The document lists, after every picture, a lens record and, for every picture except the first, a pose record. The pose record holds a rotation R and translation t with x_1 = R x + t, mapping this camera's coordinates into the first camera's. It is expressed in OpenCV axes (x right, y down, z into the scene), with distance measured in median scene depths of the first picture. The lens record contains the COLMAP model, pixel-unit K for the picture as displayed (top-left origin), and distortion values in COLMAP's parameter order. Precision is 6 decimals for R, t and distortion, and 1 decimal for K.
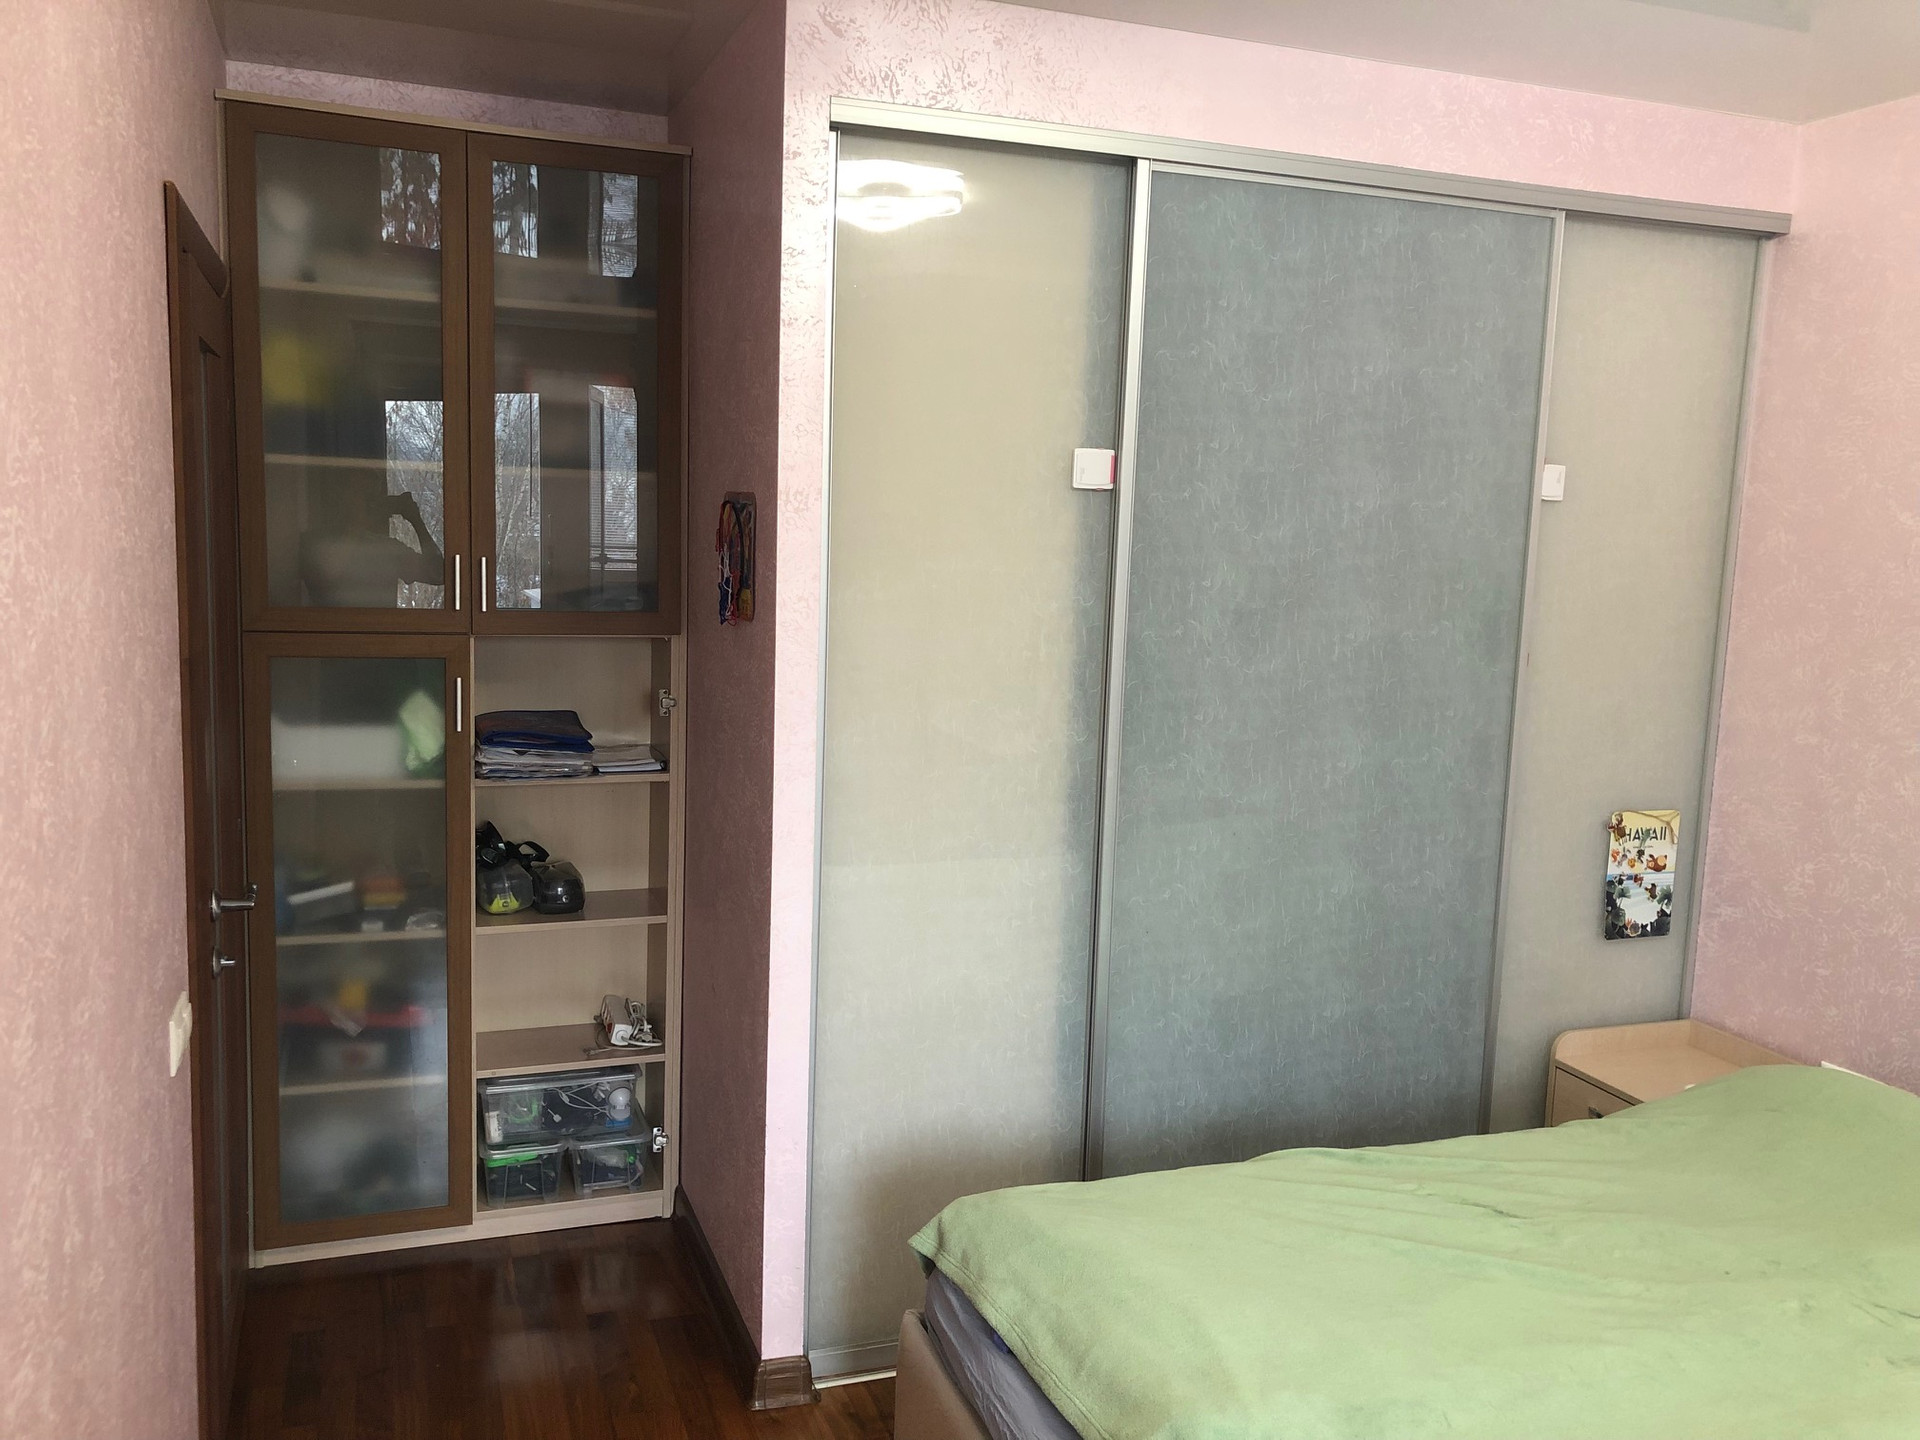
lens RADIAL K [[1540.5, 0, 943.8], [0, 1540.5, 716.1], [0, 0, 1]] dist [0.022326, -0.018545]
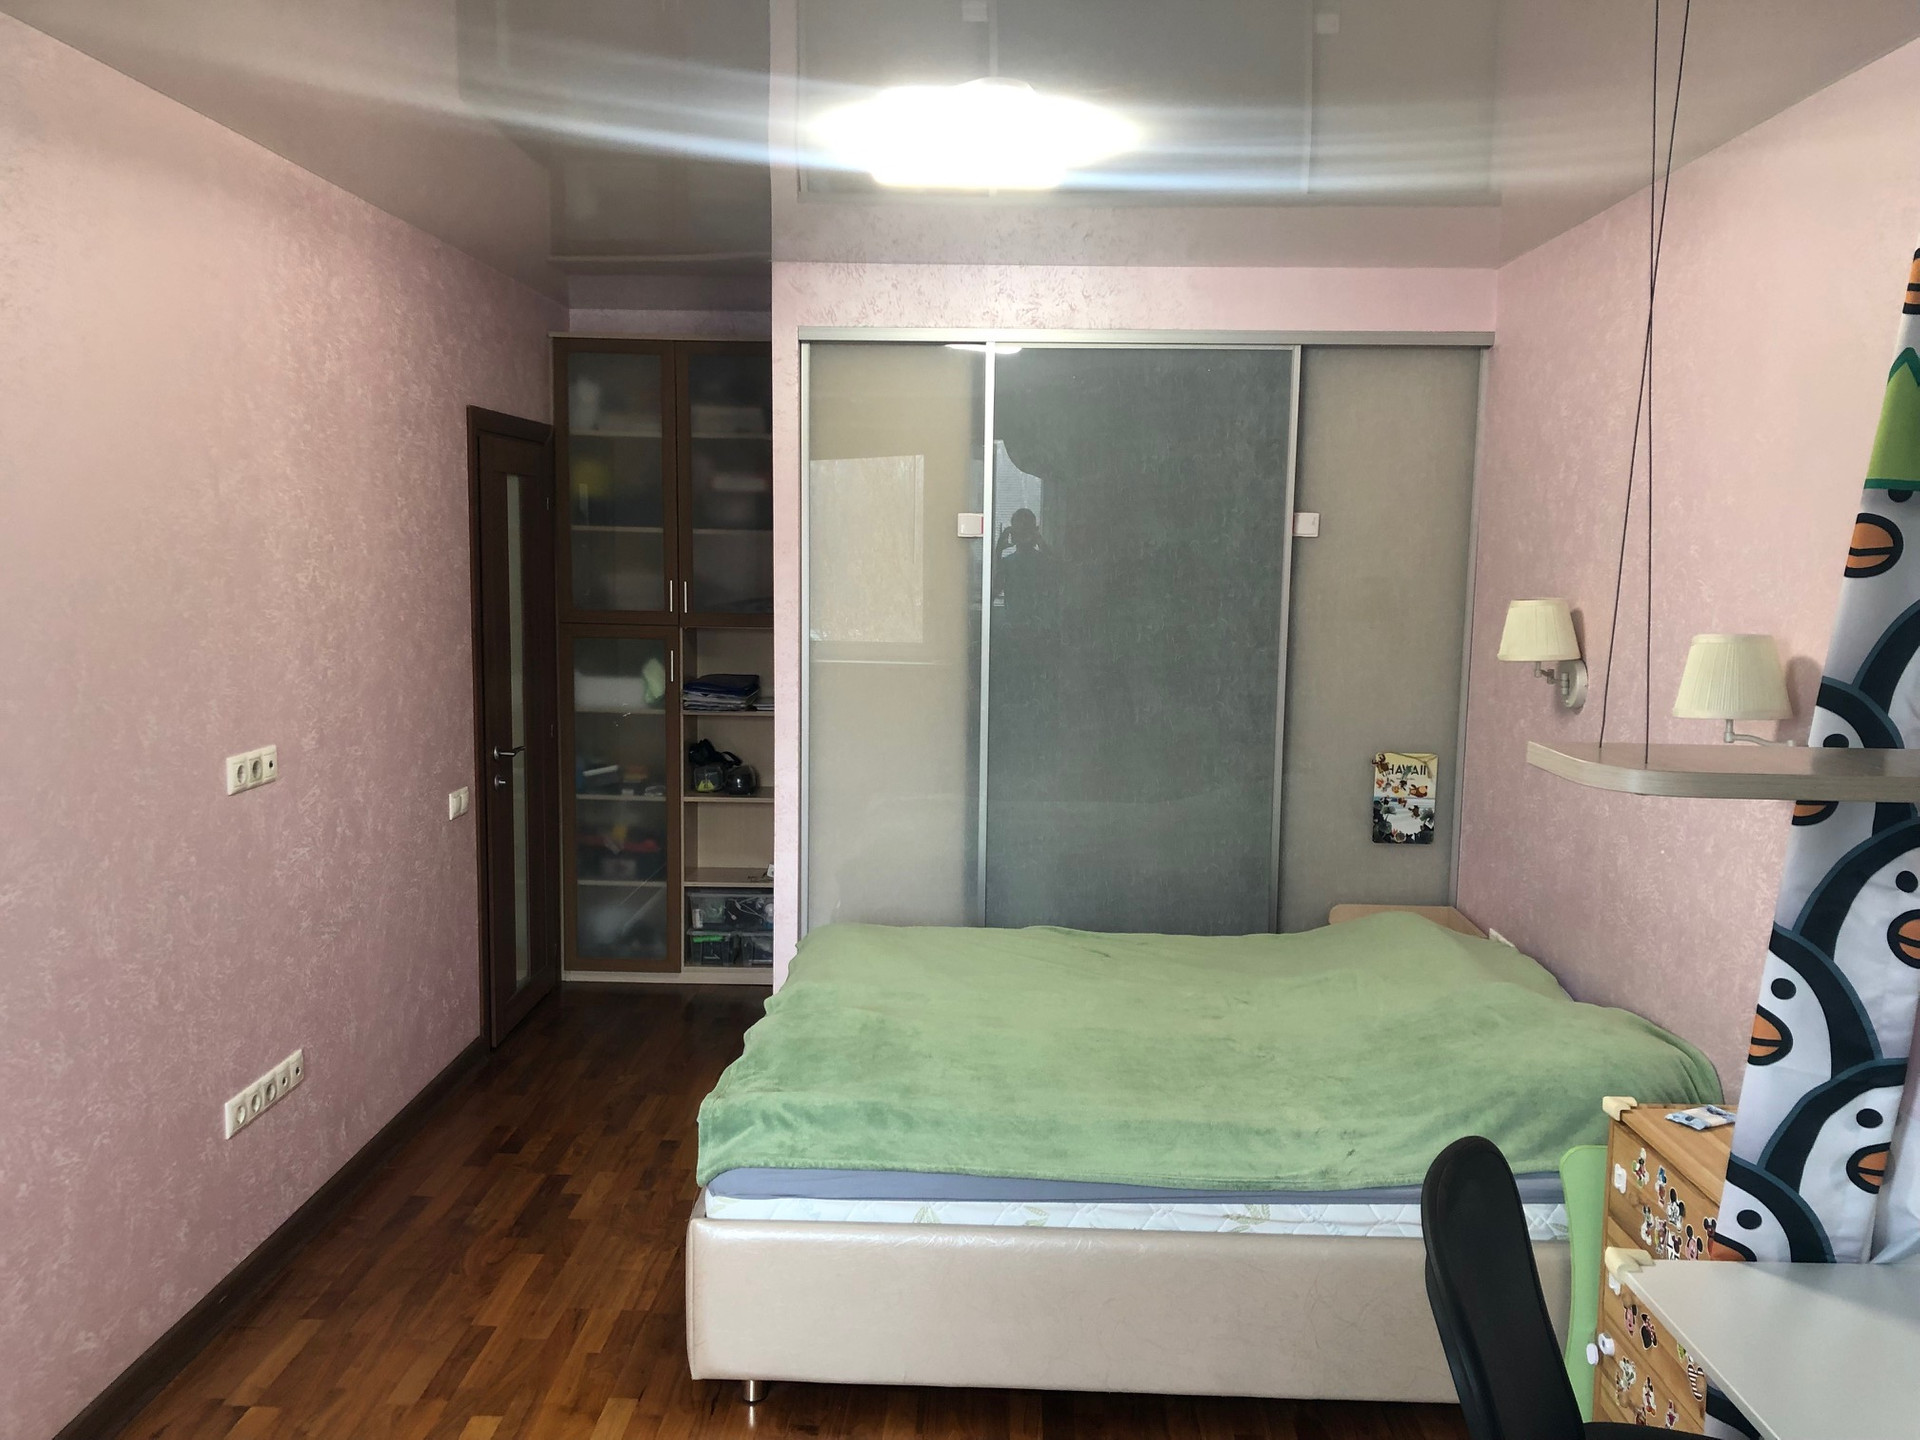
lens RADIAL K [[1540.5, 0, 973.4], [0, 1540.5, 722.2], [0, 0, 1]] dist [0.022326, -0.018545]
pose [[0.929918, 0.024864, -0.366926, 0.609846], [-0.031224, 0.999447, -0.011407, 0.062160], [0.366440, 0.022064, 0.930180, -0.466233]]
